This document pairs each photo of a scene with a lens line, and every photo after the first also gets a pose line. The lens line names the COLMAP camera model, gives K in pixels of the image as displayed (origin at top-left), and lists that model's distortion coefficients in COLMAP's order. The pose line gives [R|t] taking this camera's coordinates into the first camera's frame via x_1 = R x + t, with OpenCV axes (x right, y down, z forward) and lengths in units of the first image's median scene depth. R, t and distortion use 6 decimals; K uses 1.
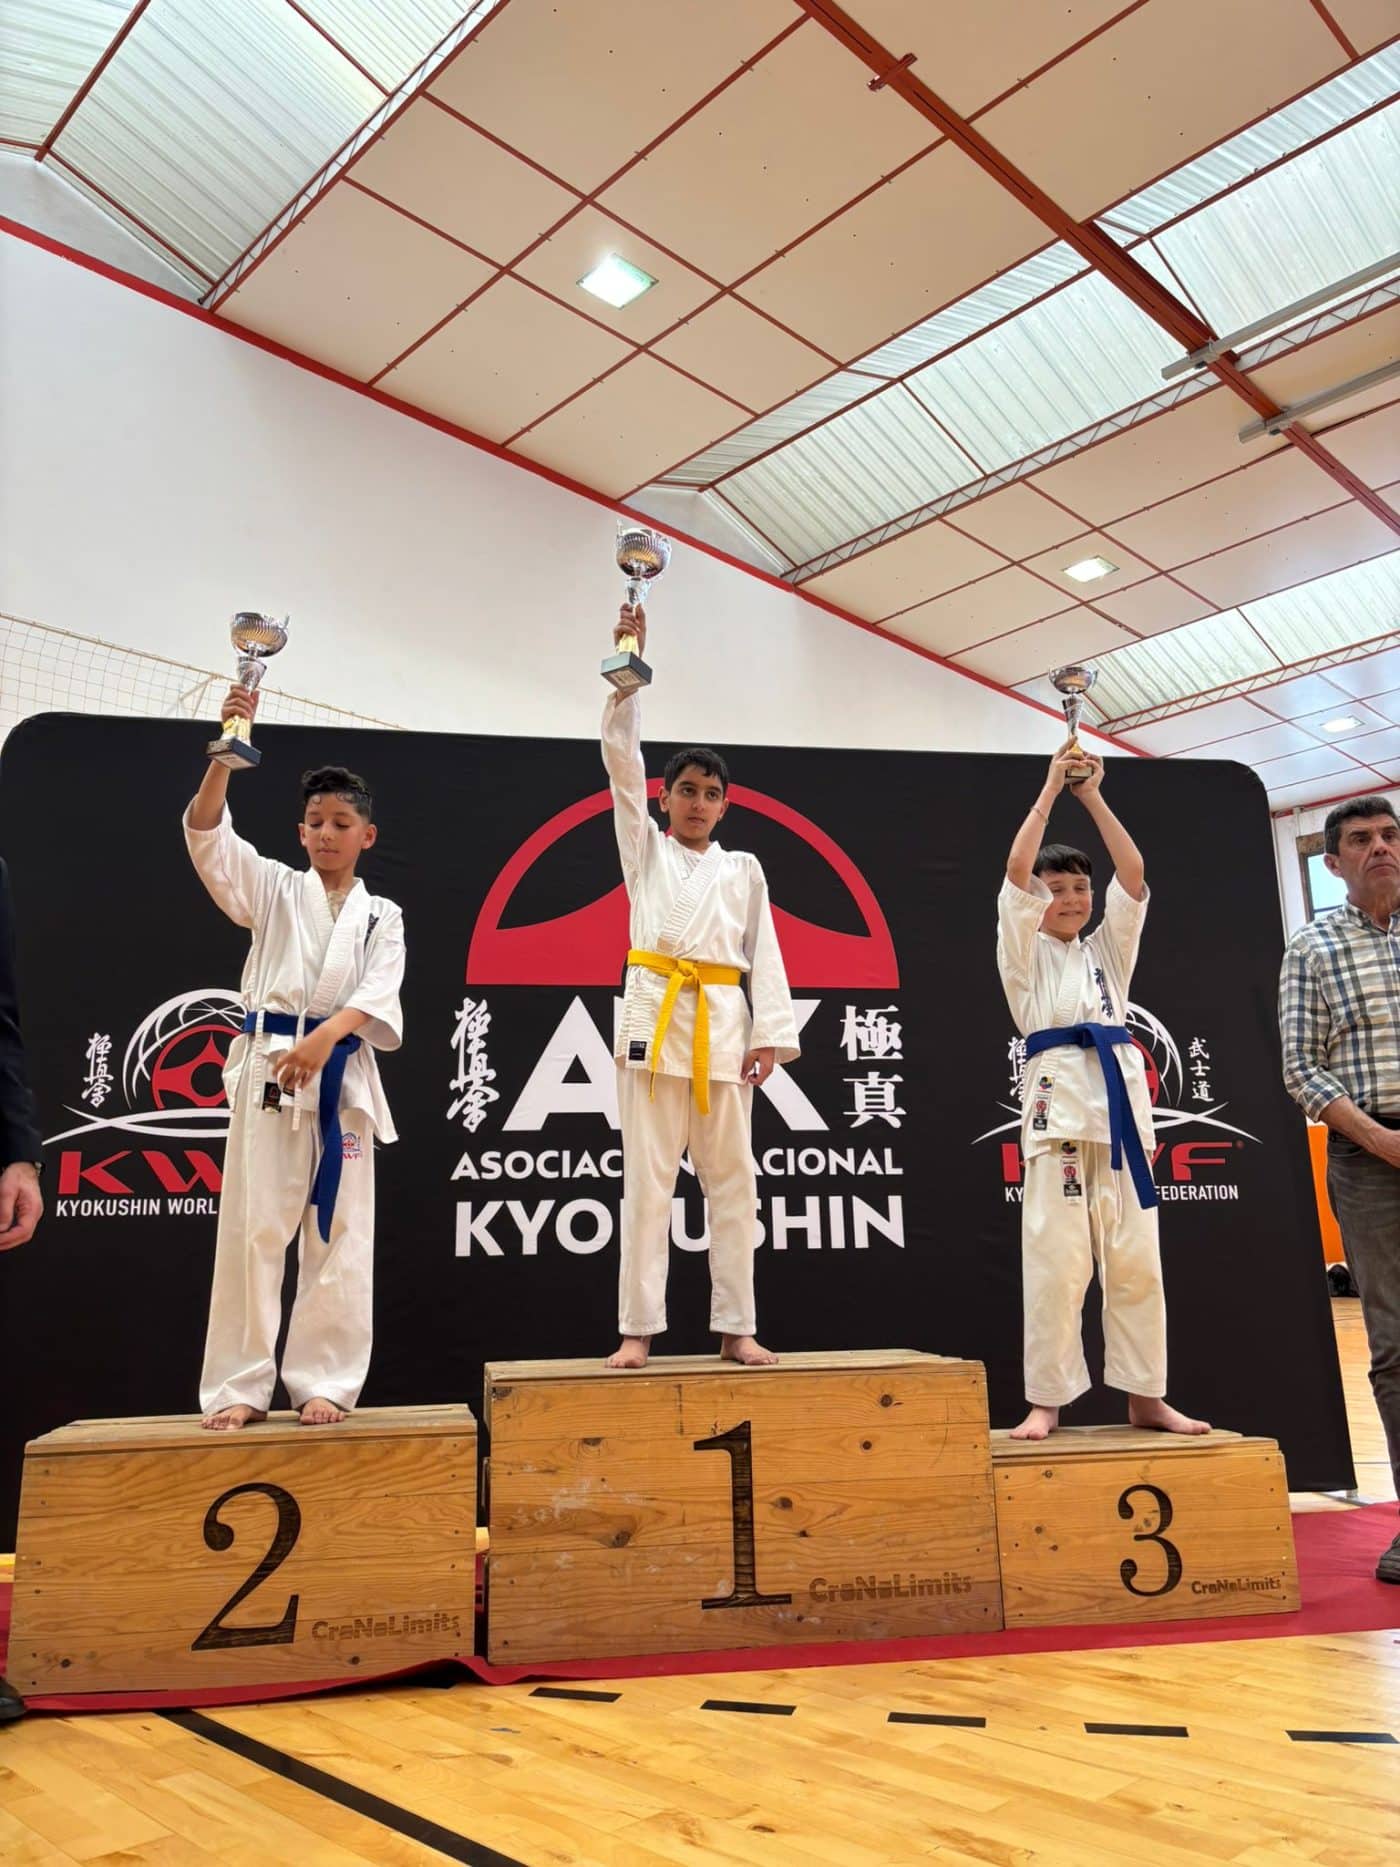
lens RADIAL K [[1406.5, 0, 705.4], [0, 1406.5, 931.5], [0, 0, 1]] dist [0.031431, -0.008449]
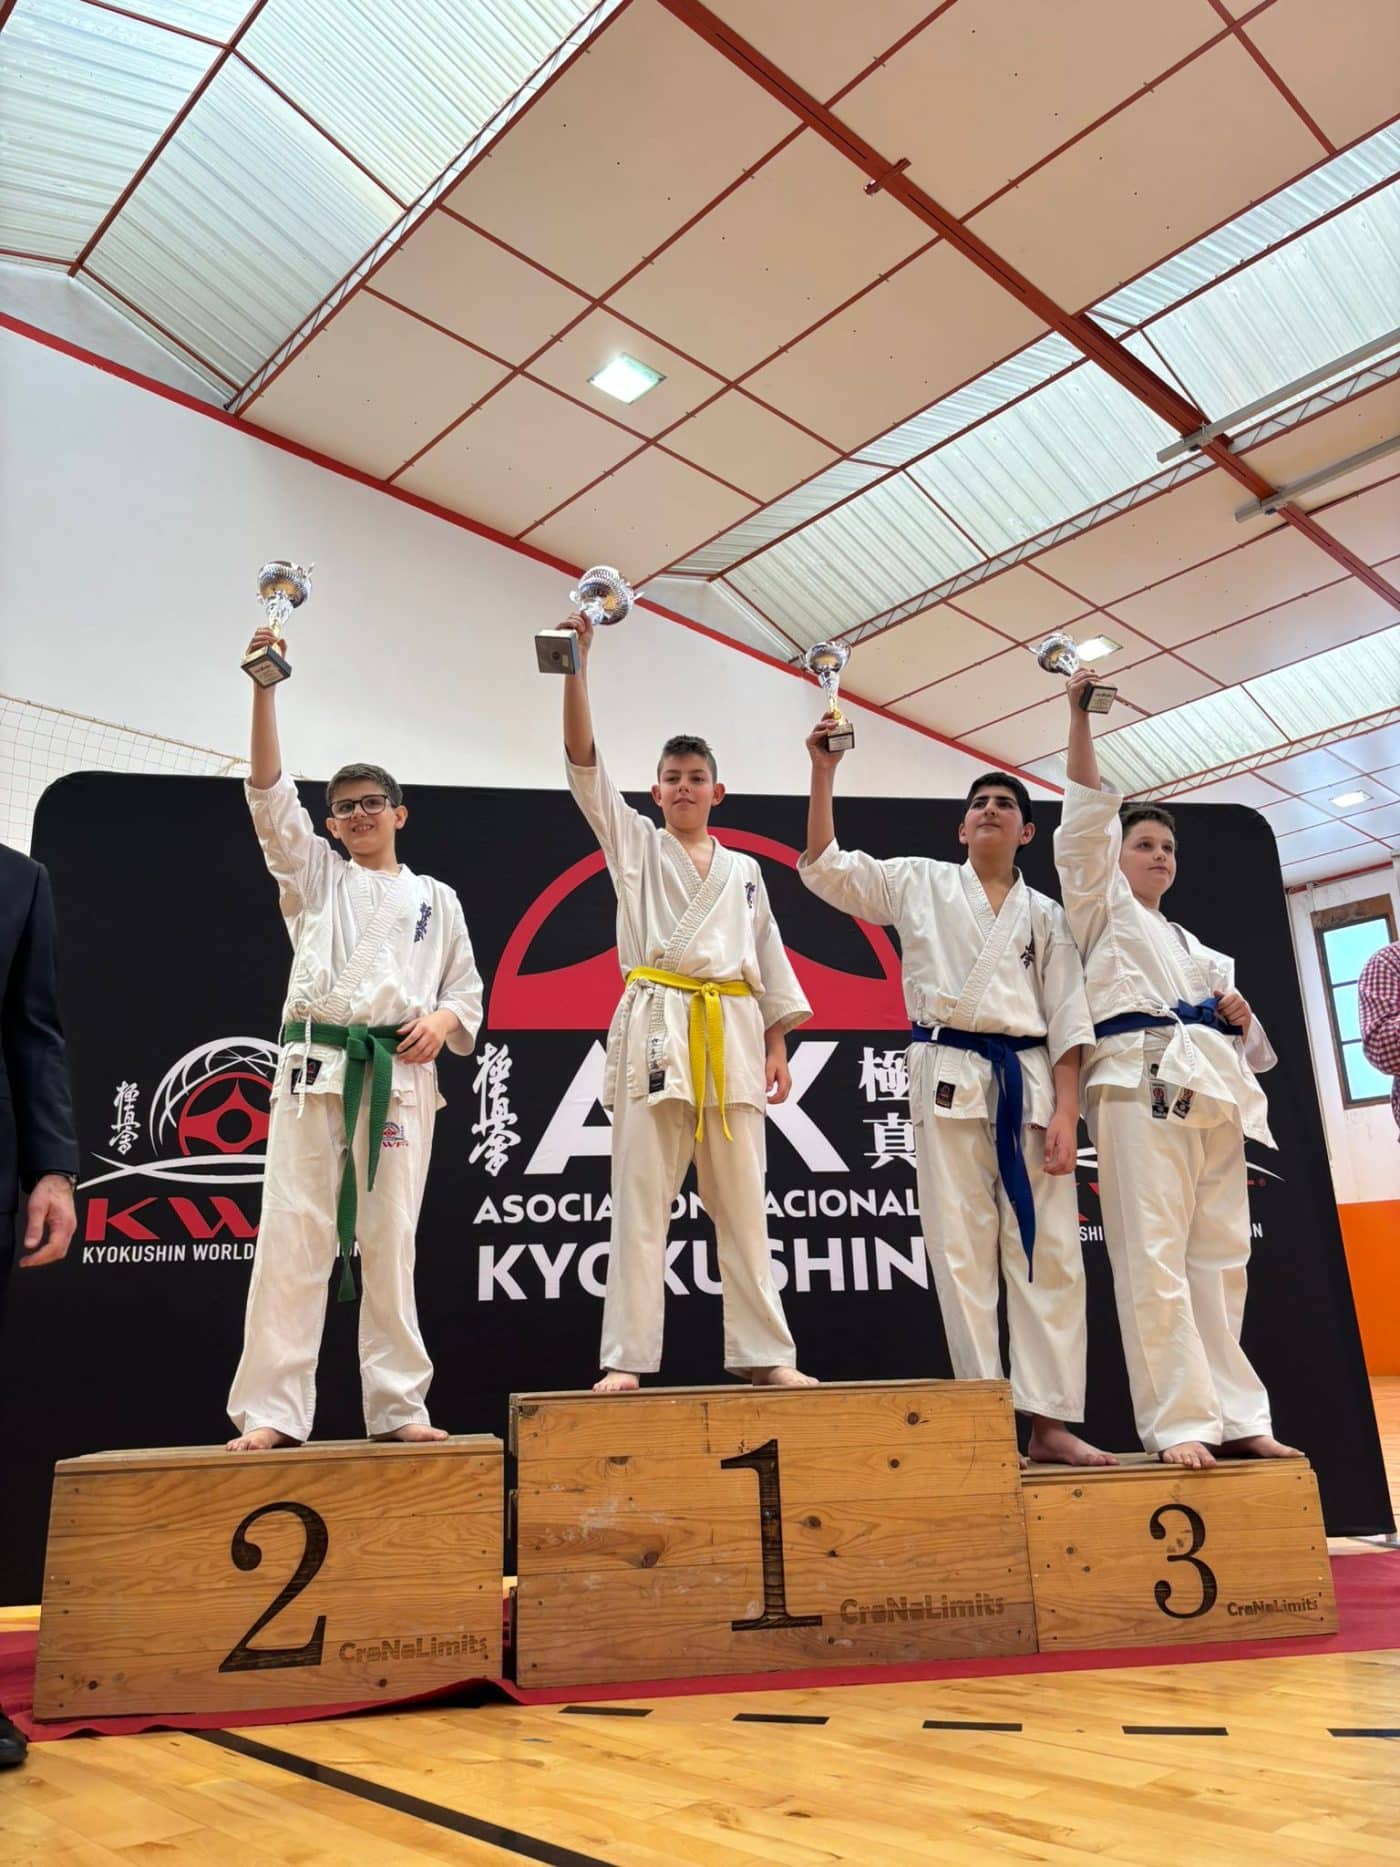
lens RADIAL K [[1406.5, 0, 705.4], [0, 1406.5, 931.5], [0, 0, 1]] dist [0.031431, -0.008449]
pose [[0.999814, -0.016417, -0.010163, -0.001809], [0.015708, 0.997679, -0.066249, 0.036177], [0.011227, 0.066077, 0.997751, -0.012750]]
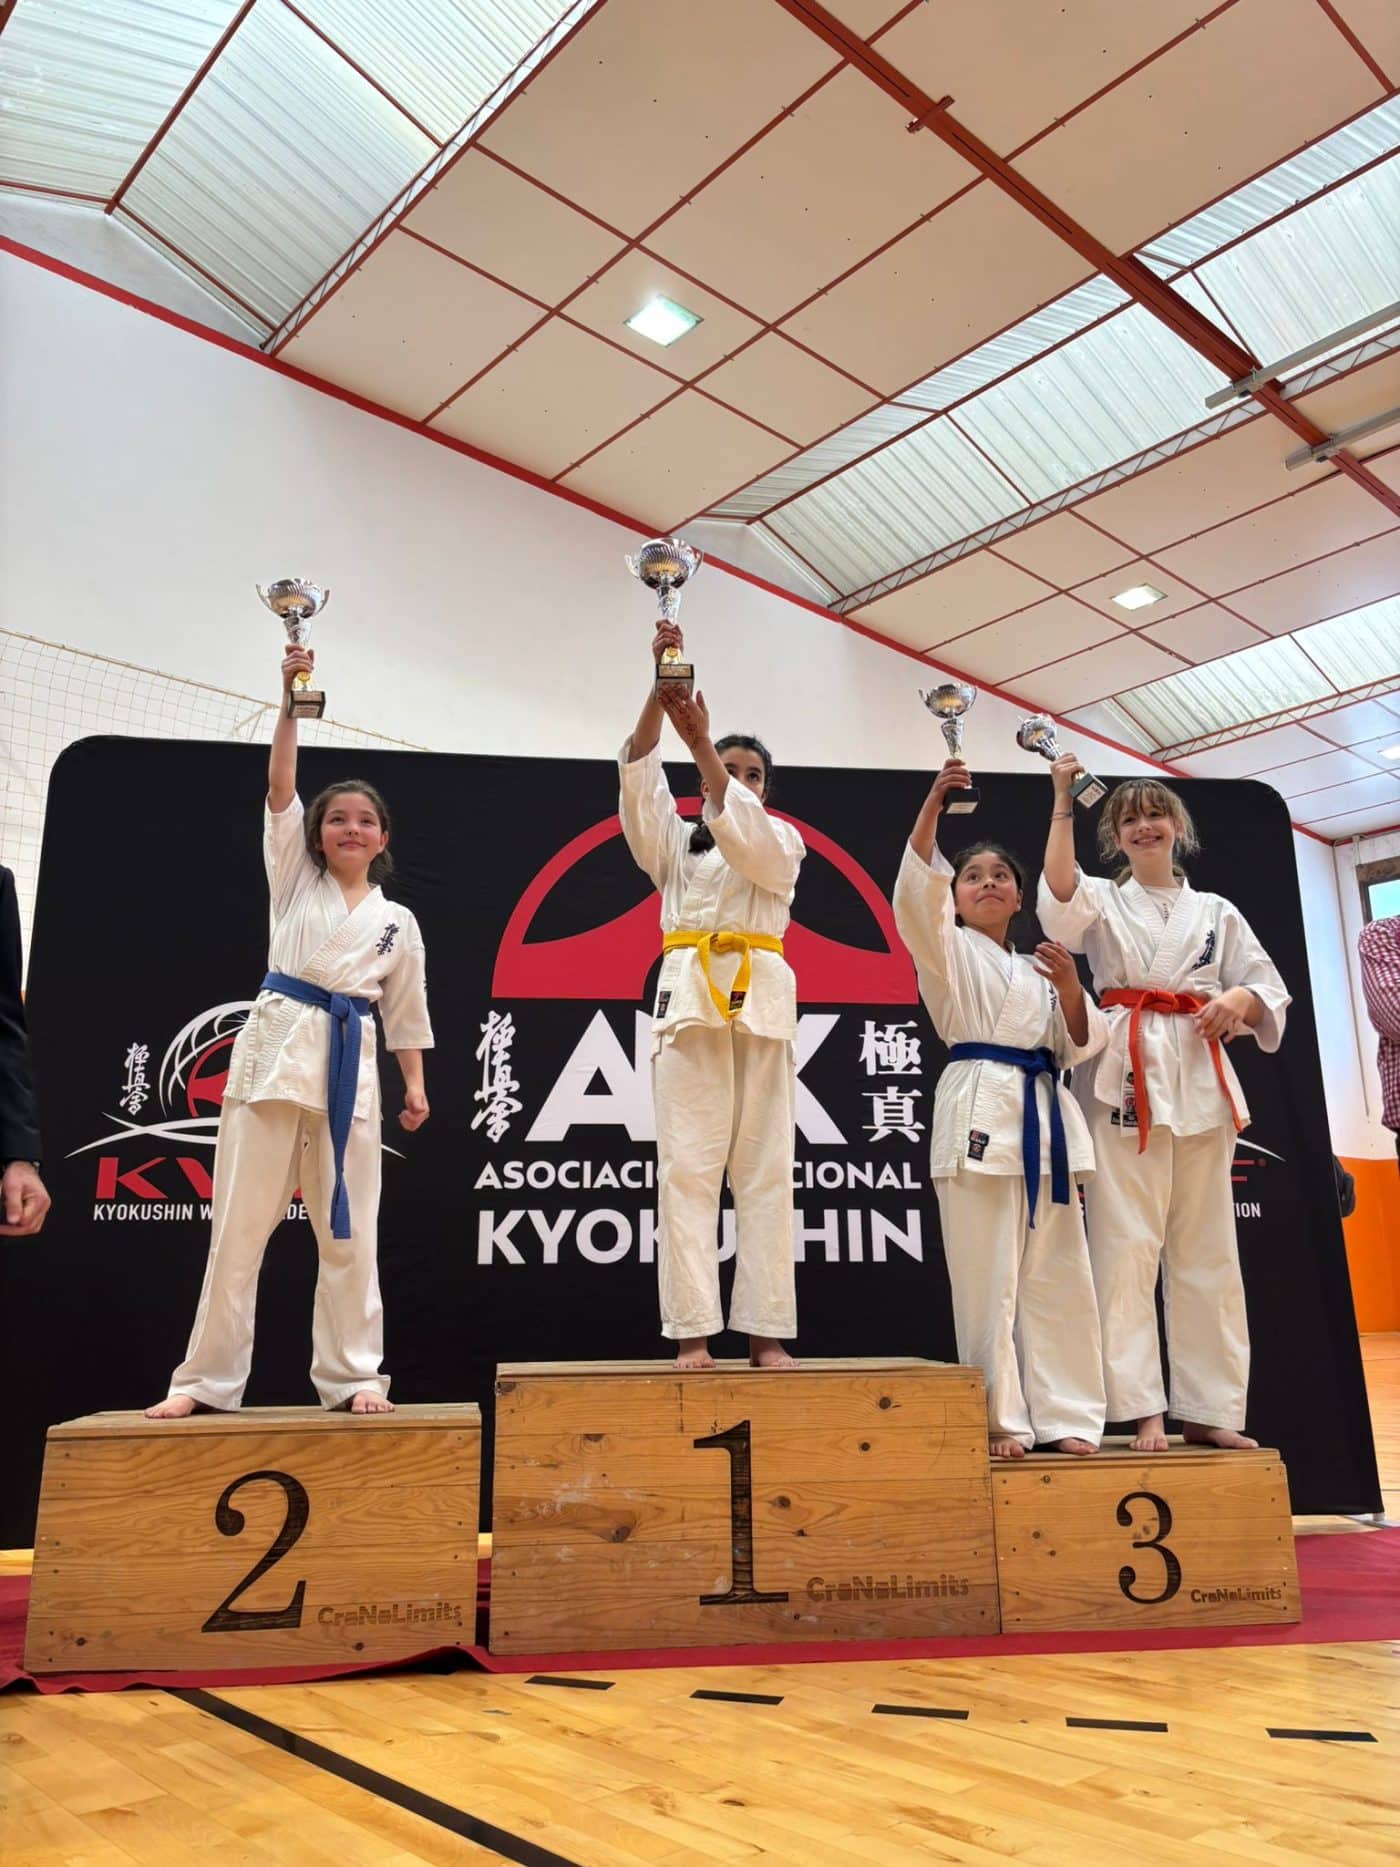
lens RADIAL K [[1407.5, 0, 708.9], [0, 1407.5, 919.8], [0, 0, 1]] dist [0.034103, -0.014833]
pose [[0.999261, 0.001378, -0.038420, 0.027278], [-0.002529, 0.999549, -0.029918, 0.010939], [0.038361, 0.029993, 0.998814, -0.020088]]
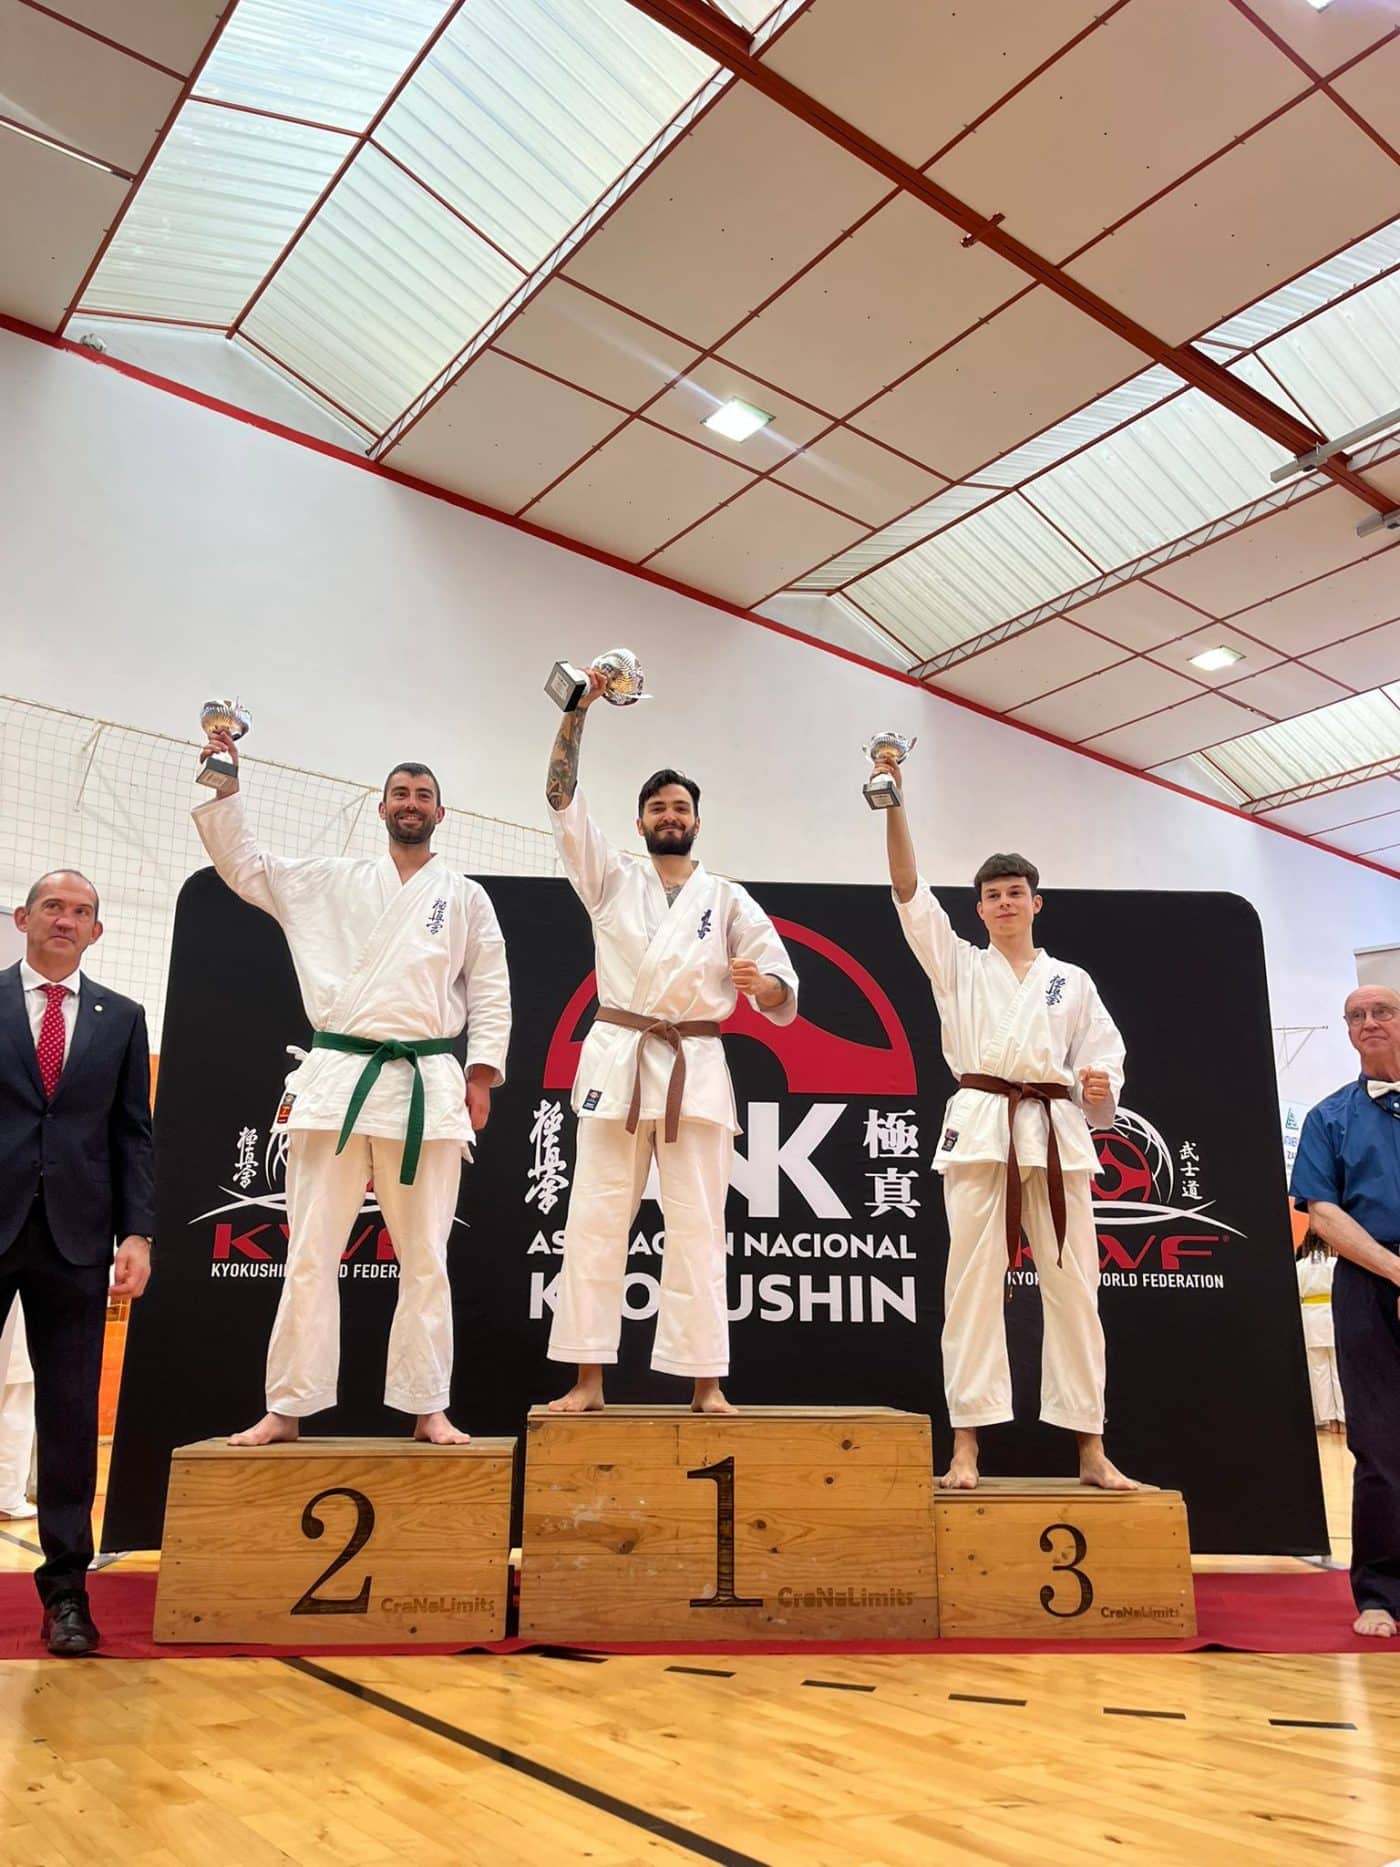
lens RADIAL K [[1423.4, 0, 716.3], [0, 1423.4, 936.4], [0, 0, 1]] dist [0.018242, 0.063005]
pose [[0.993963, -0.001012, -0.109715, 0.107677], [-0.003895, 0.999001, -0.044509, -0.038363], [0.109651, 0.044667, 0.992966, -0.188660]]
